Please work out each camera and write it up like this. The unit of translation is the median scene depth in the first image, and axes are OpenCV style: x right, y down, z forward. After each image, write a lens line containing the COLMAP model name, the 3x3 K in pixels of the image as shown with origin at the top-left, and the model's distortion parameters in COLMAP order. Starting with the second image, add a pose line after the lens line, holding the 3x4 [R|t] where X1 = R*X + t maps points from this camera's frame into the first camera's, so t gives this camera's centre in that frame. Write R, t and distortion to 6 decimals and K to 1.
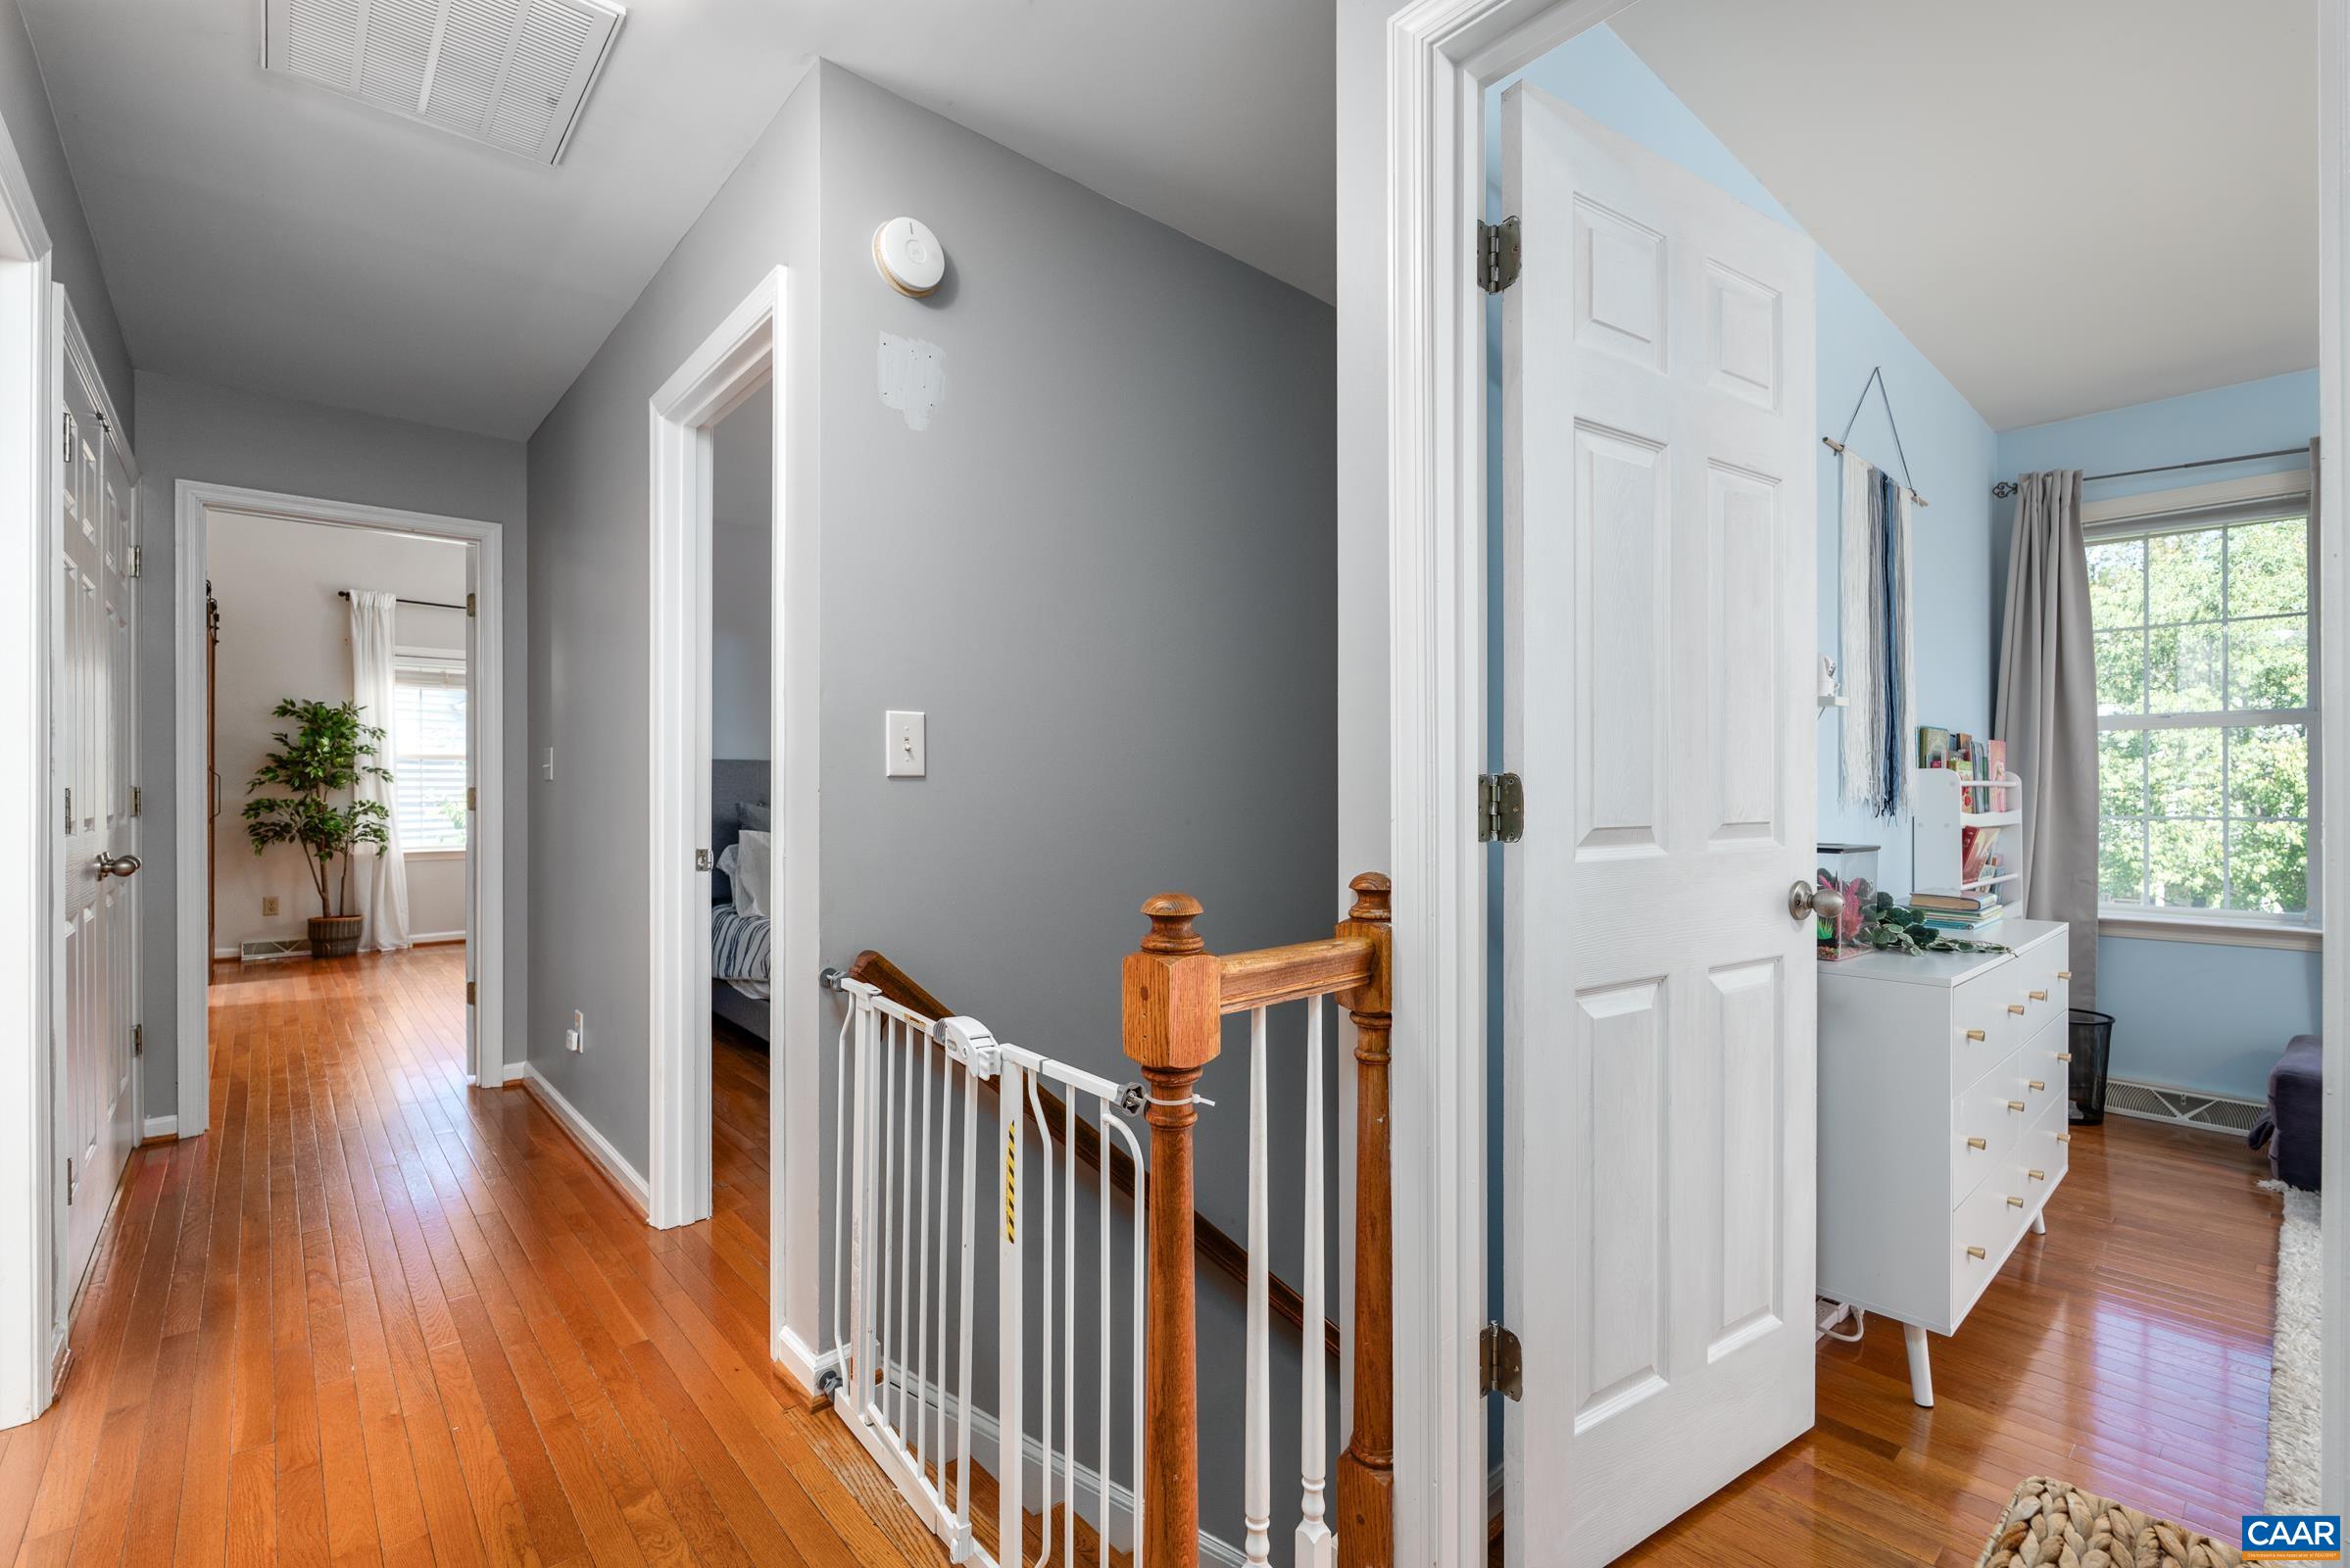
lens RADIAL K [[1042.7, 0, 1186.7], [0, 1042.7, 791.2], [0, 0, 1]] dist [-0.002162, -0.000222]
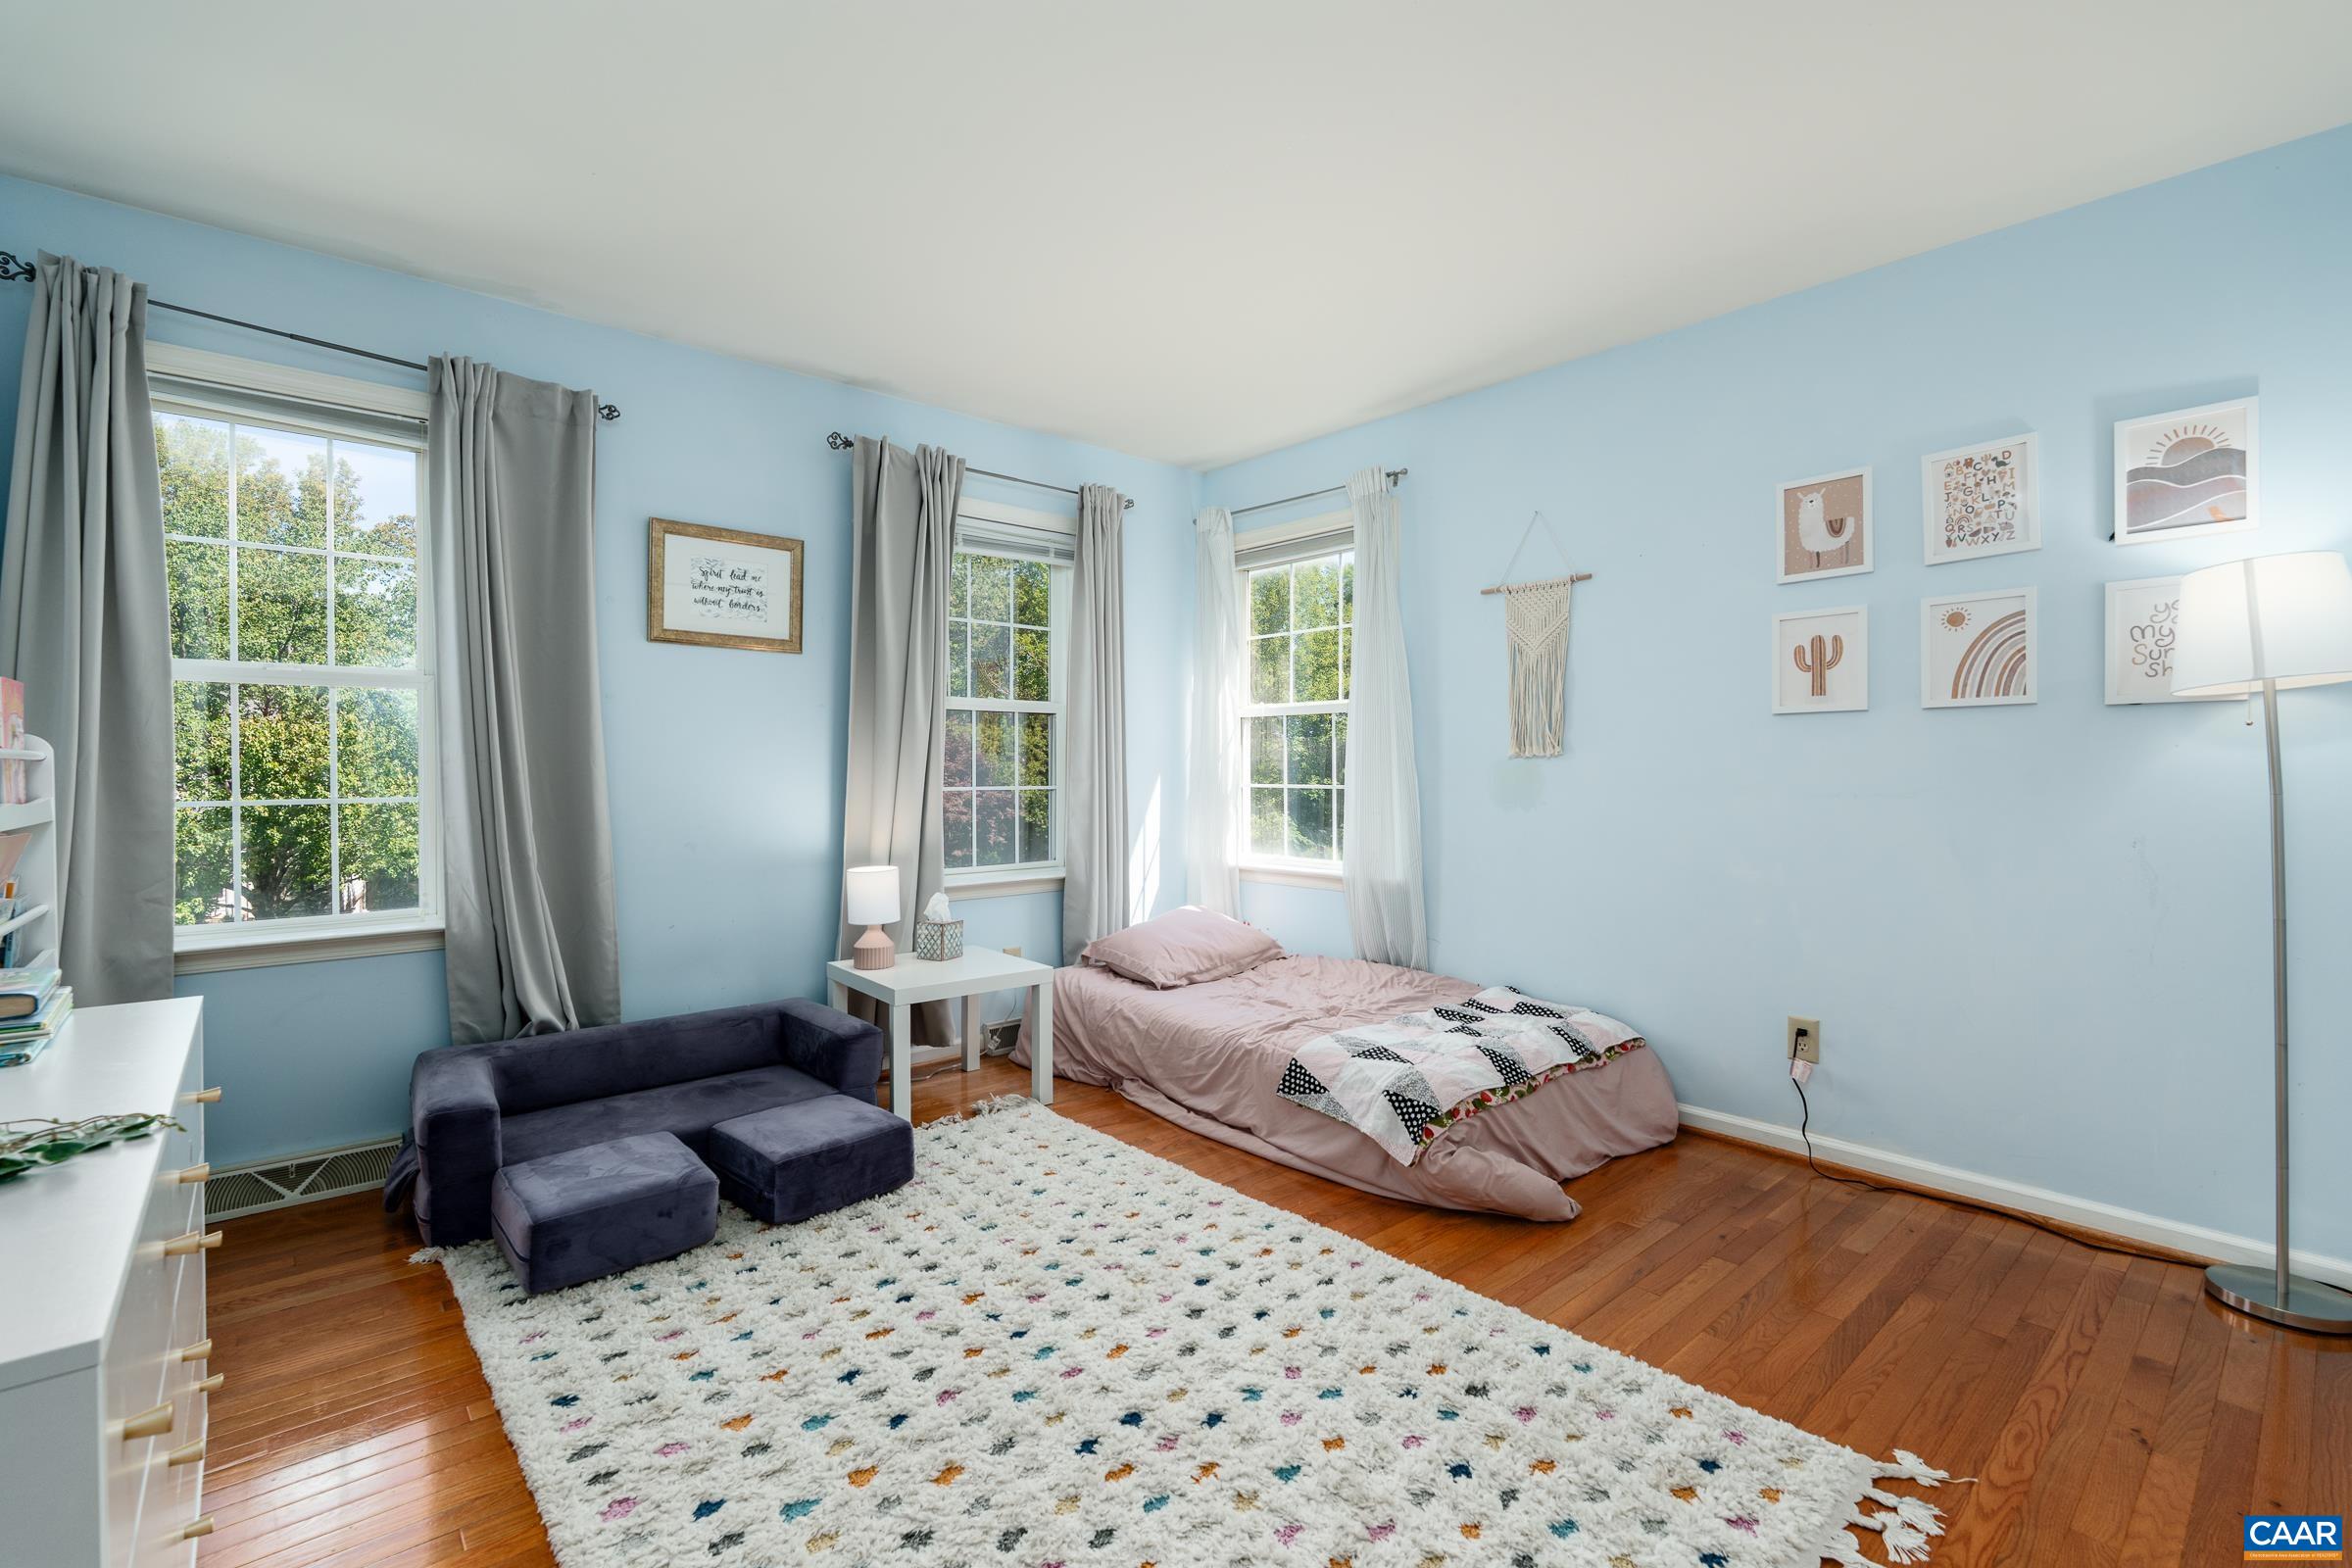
lens RADIAL K [[1027.6, 0, 1176.0], [0, 1027.6, 784.0], [0, 0, 1]] dist [-0.000727, 0.000128]
pose [[0.018881, -0.007948, 0.999790, 0.215164], [-0.005401, 0.999953, 0.008052, 0.001434], [-0.999807, -0.005552, 0.018837, 0.335339]]
